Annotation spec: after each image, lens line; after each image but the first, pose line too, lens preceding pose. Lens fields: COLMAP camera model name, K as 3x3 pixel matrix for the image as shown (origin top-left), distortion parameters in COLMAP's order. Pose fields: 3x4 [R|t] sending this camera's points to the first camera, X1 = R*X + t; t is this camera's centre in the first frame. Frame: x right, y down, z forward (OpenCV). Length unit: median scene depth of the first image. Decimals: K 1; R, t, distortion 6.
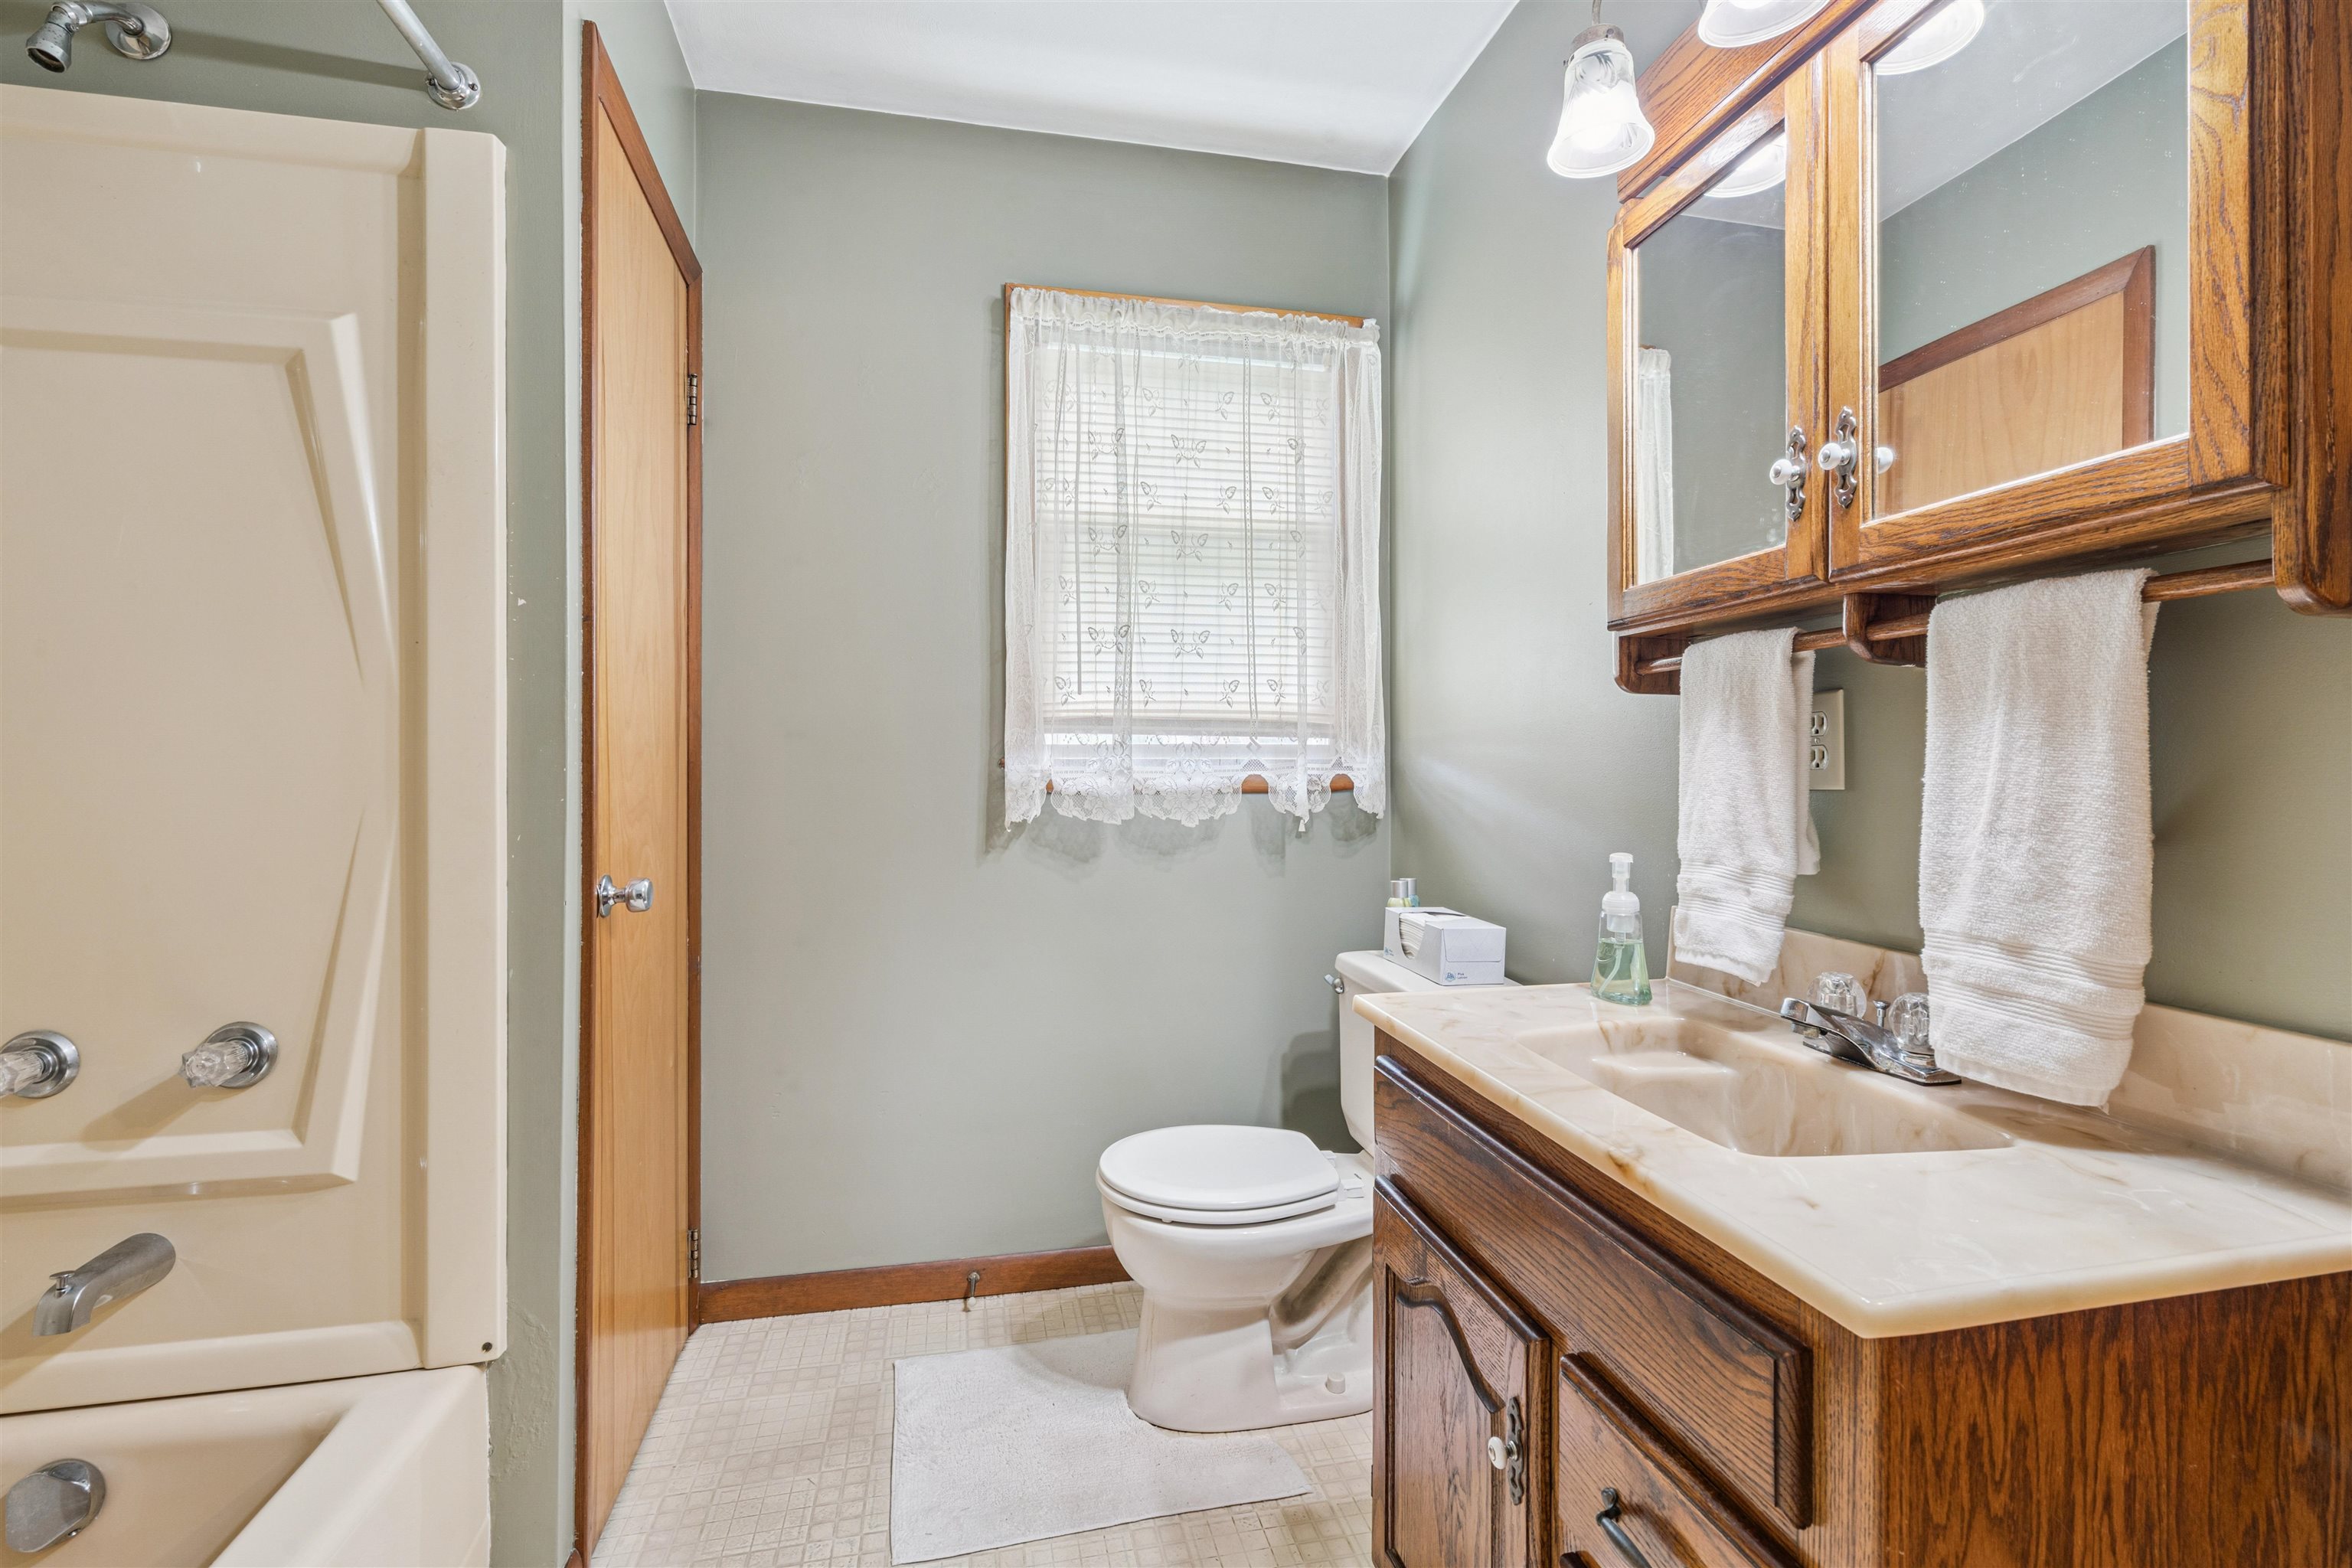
lens RADIAL K [[1062.9, 0, 1186.6], [0, 1062.9, 766.0], [0, 0, 1]] dist [-0.004165, 0.001496]
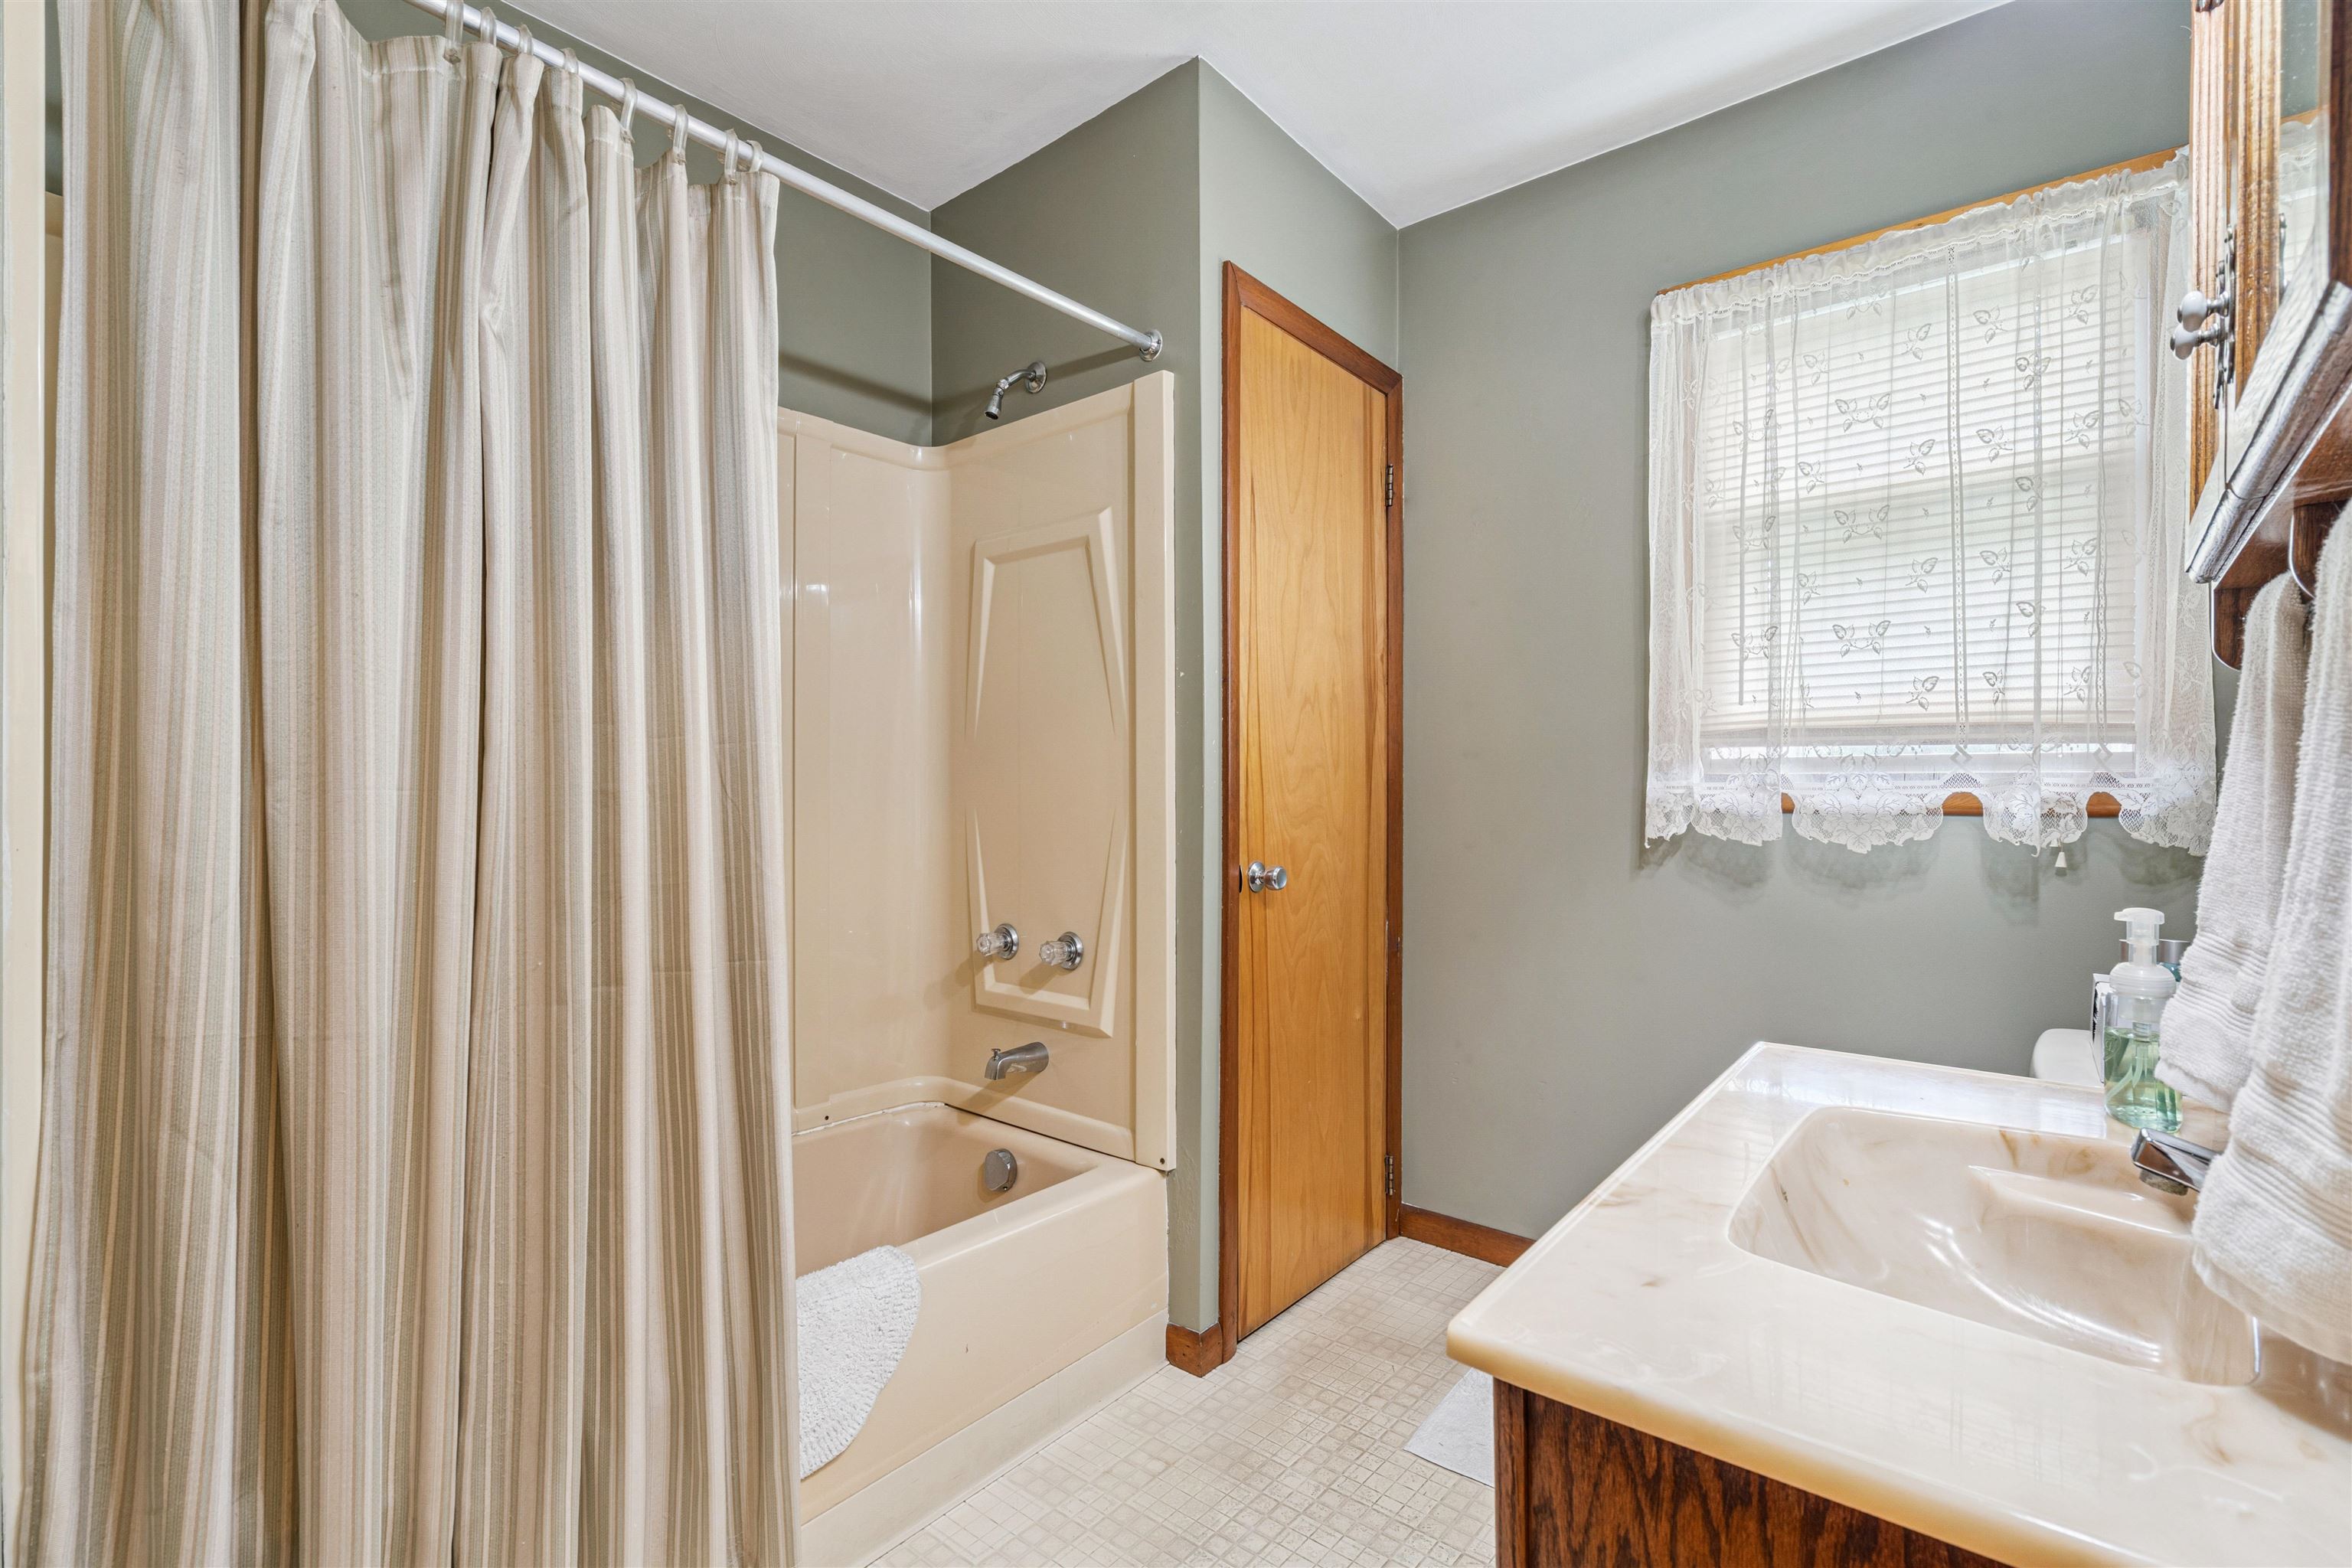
lens RADIAL K [[1062.9, 0, 1196.3], [0, 1062.9, 789.8], [0, 0, 1]] dist [-0.004165, 0.001496]
pose [[0.618649, 0.003799, -0.785659, 0.348497], [0.003376, 0.999966, 0.007493, -0.001805], [0.785661, -0.007288, 0.618615, 0.052697]]
